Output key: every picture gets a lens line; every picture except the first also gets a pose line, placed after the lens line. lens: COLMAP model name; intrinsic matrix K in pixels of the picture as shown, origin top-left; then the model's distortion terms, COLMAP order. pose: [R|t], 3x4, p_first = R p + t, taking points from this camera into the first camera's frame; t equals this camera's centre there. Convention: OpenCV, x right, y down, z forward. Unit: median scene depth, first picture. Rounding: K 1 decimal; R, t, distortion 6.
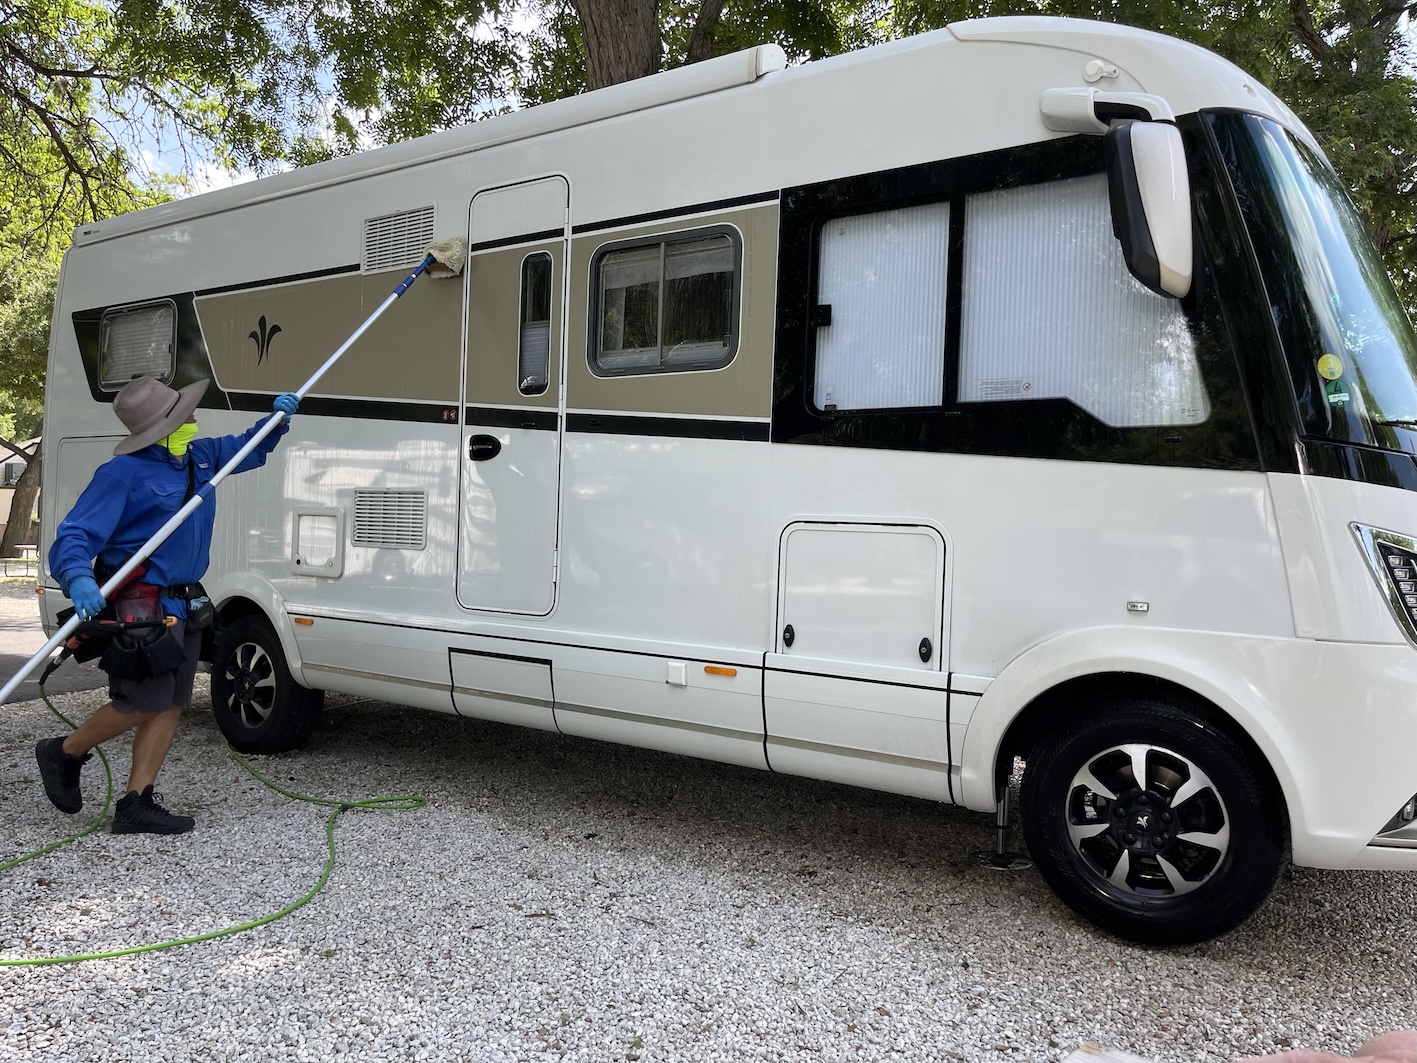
lens RADIAL K [[1081.5, 0, 707.8], [0, 1081.5, 505.0], [0, 0, 1]] dist [0.027020, 0.000594]
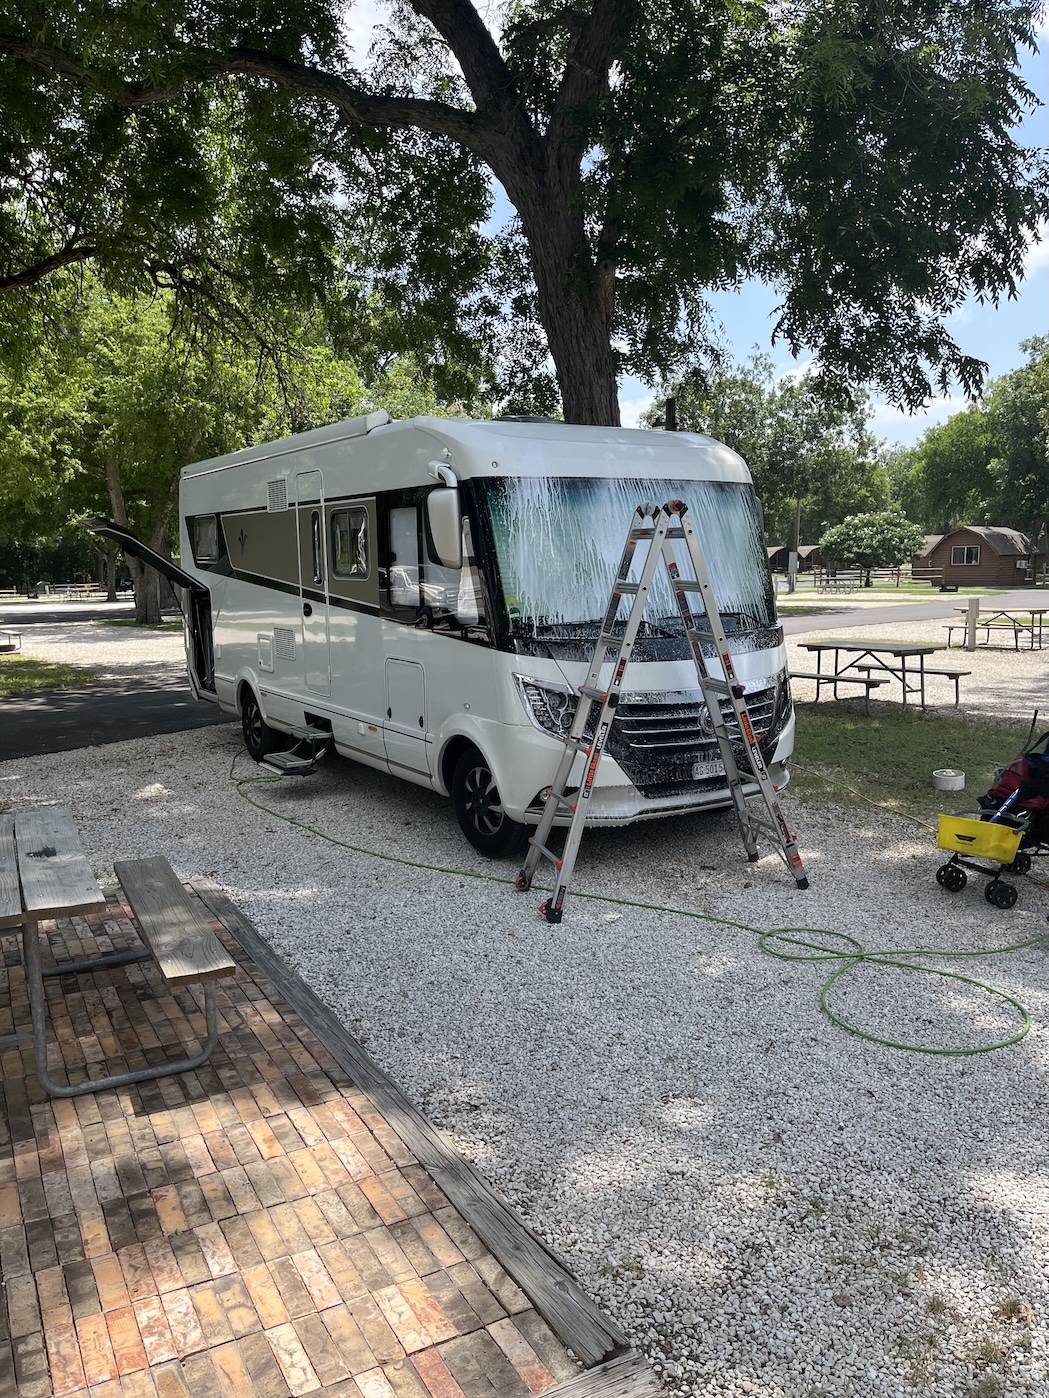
lens RADIAL K [[1072.5, 0, 524.5], [0, 1072.5, 699.0], [0, 0, 1]] dist [0.003258, 0.000429]
pose [[0.917894, 0.005193, -0.396791, 0.961961], [0.057333, 0.987687, 0.145556, -0.161293], [0.392662, -0.156354, 0.906295, -0.645053]]
